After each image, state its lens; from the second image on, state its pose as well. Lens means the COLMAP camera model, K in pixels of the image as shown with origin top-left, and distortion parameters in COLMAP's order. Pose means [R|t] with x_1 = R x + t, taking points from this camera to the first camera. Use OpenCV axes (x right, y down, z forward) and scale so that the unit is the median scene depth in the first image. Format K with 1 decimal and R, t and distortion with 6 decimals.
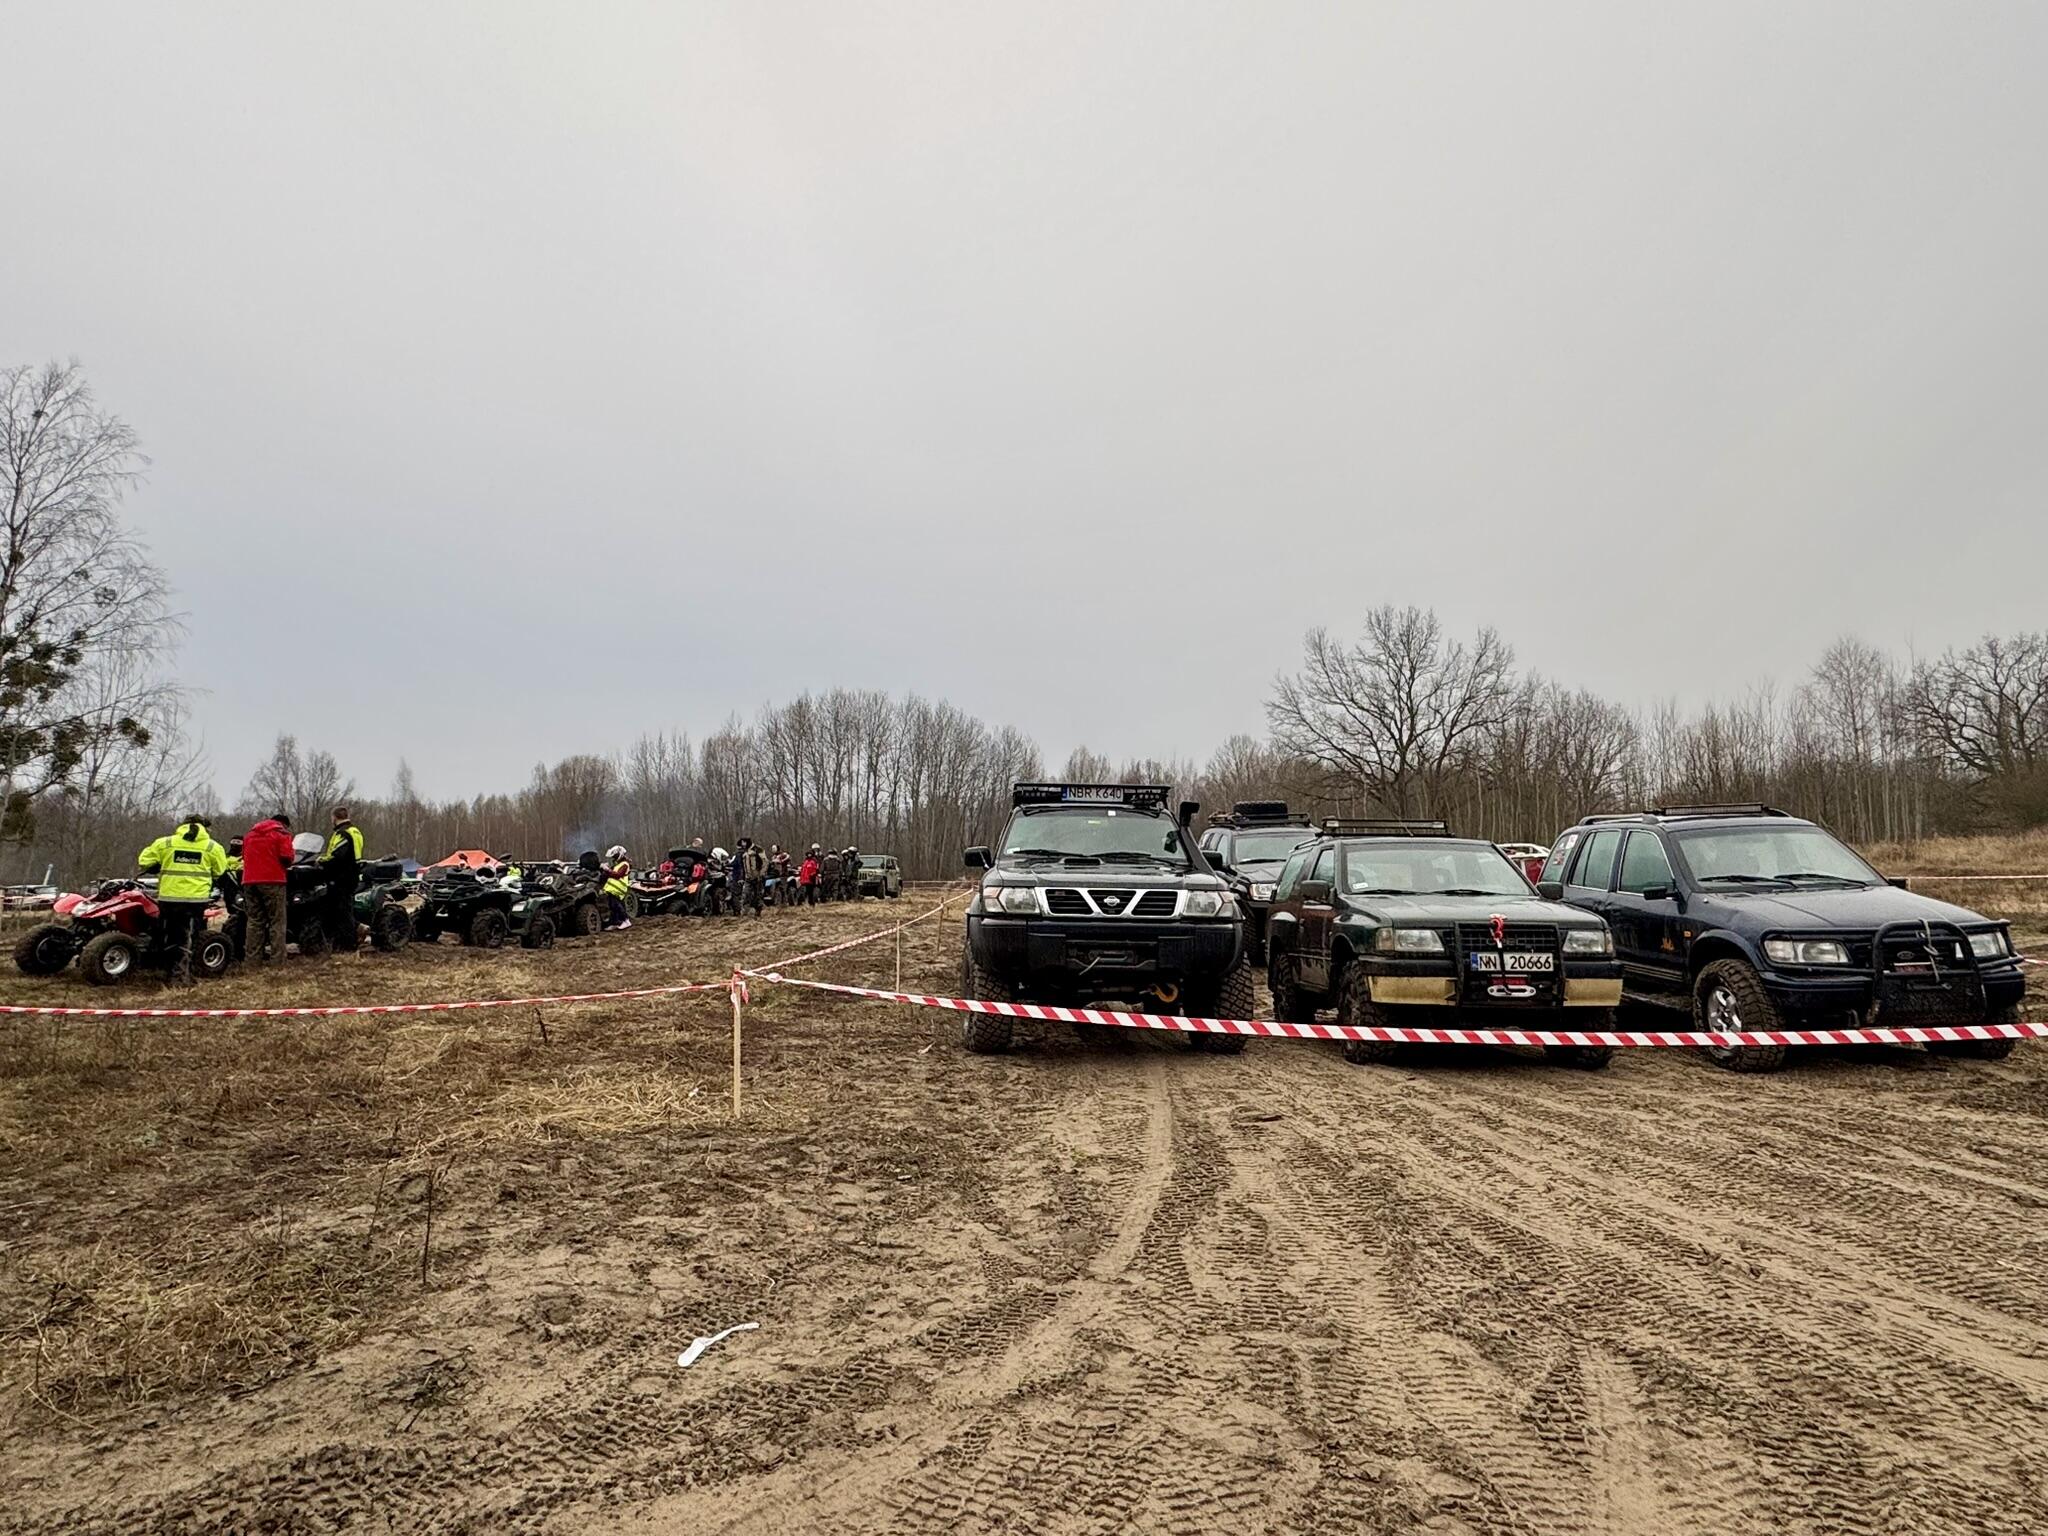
lens RADIAL K [[1195.5, 0, 1024.0], [0, 1195.5, 768.0], [0, 0, 1]] dist [0.022906, -0.001345]
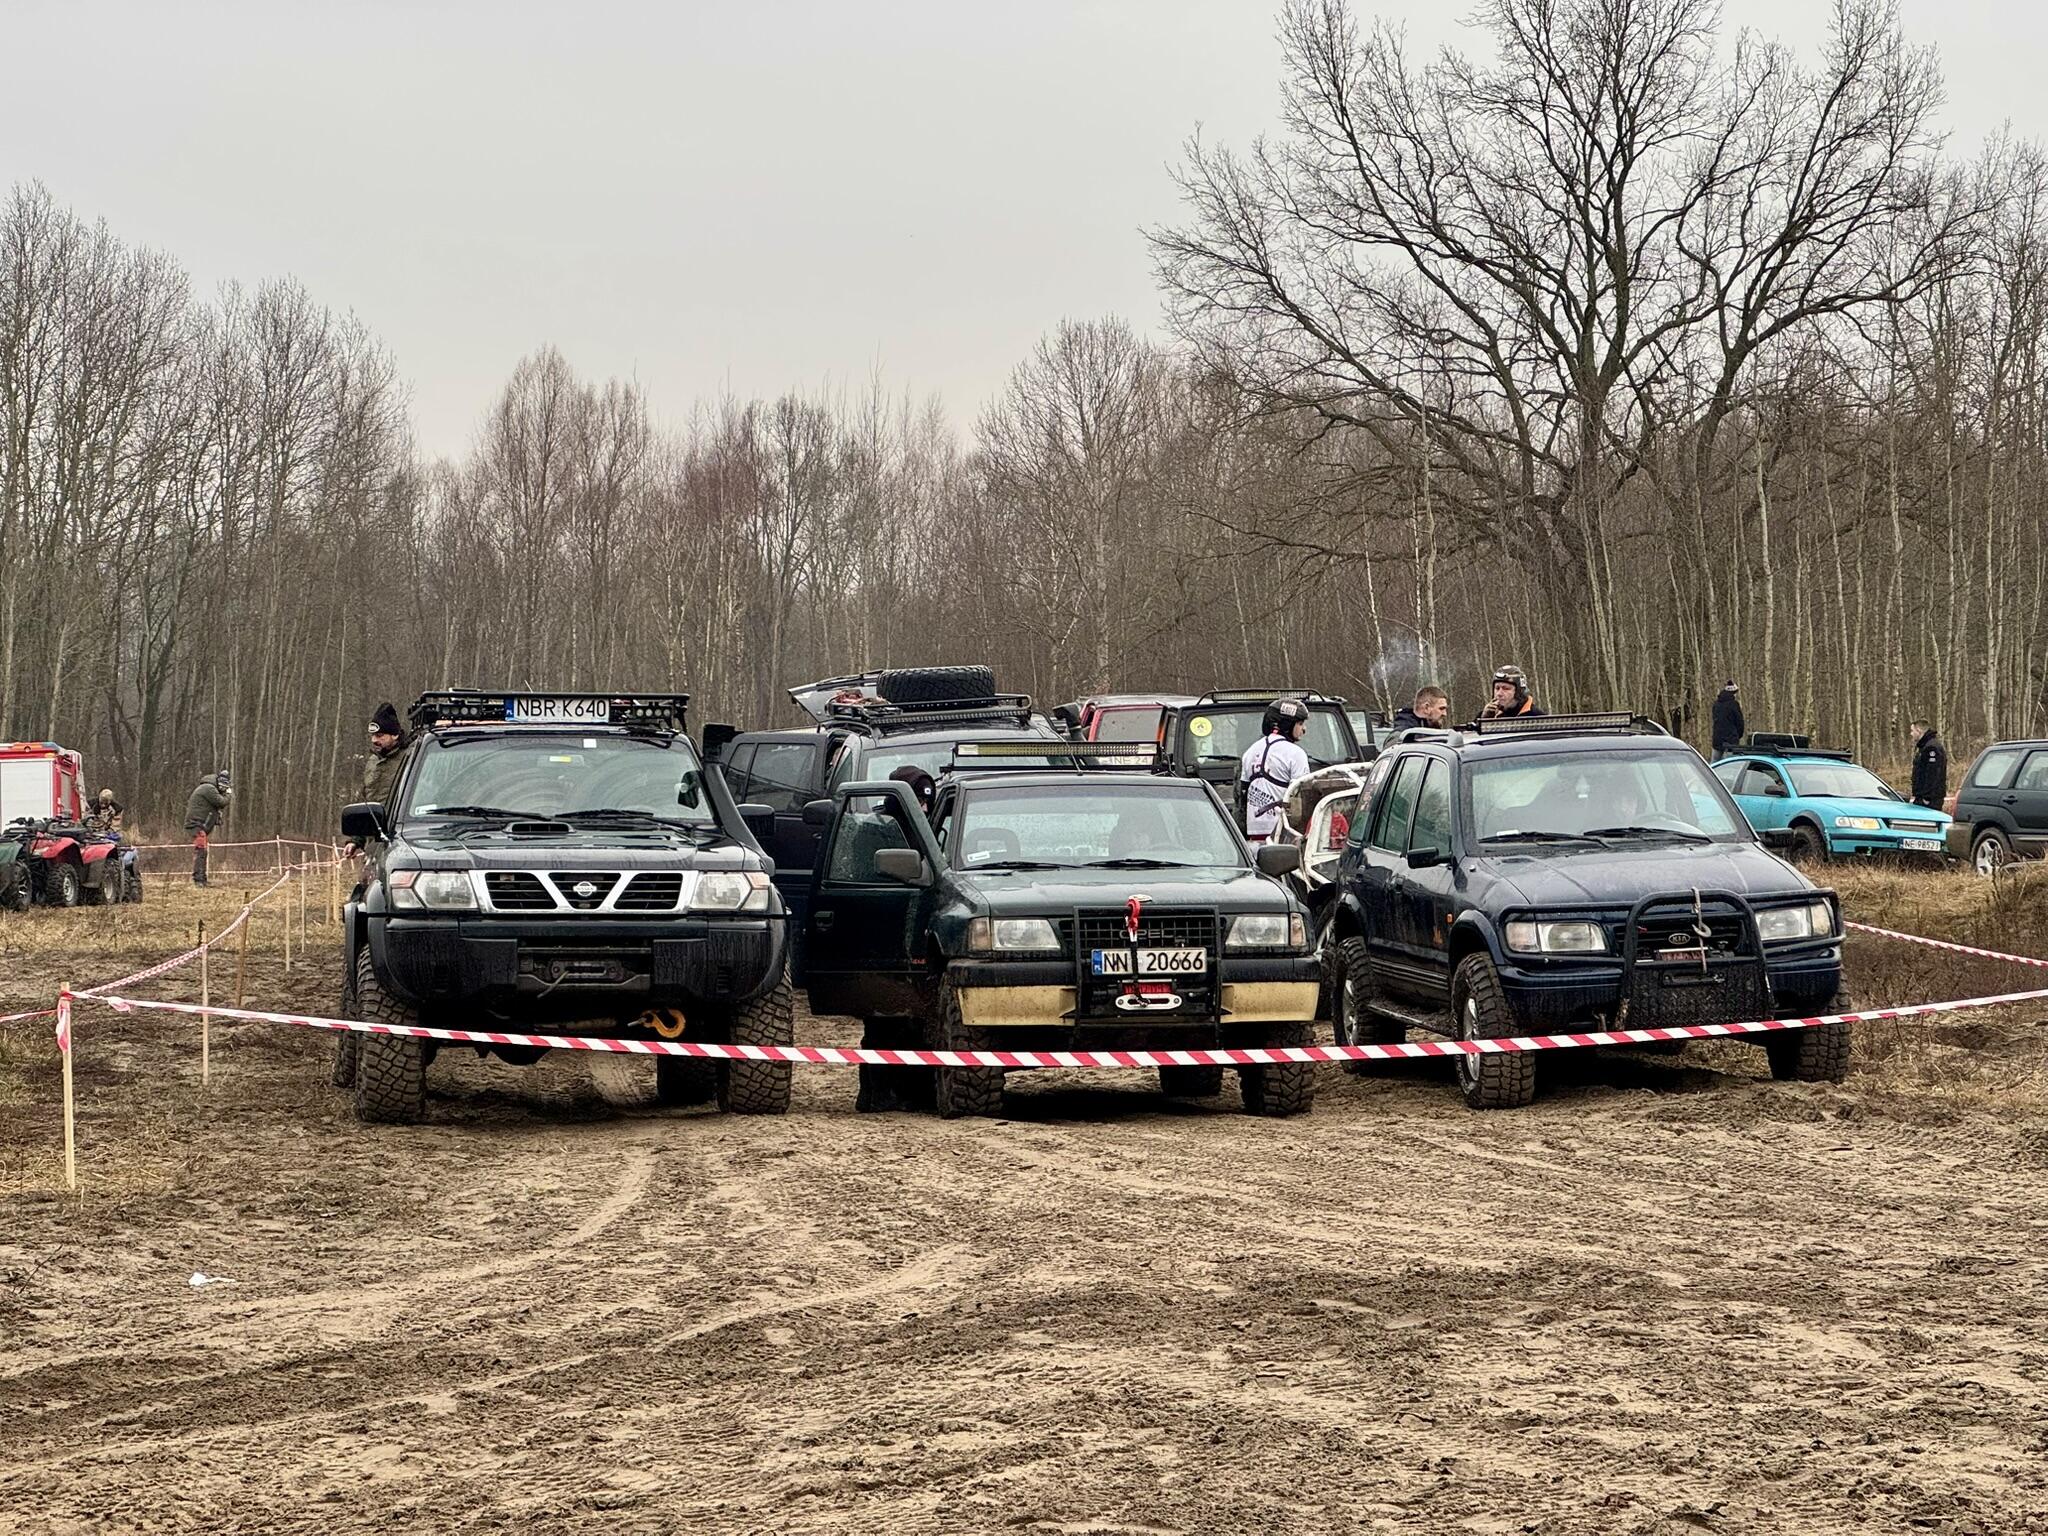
lens RADIAL K [[4541.8, 0, 1024.0], [0, 4541.8, 768.0], [0, 0, 1]] dist [0.005845, 2.370837]
pose [[0.988401, -0.017142, 0.150894, -0.063335], [0.004906, 0.996695, 0.081088, -0.154051], [-0.151785, -0.079407, 0.985219, -1.469000]]
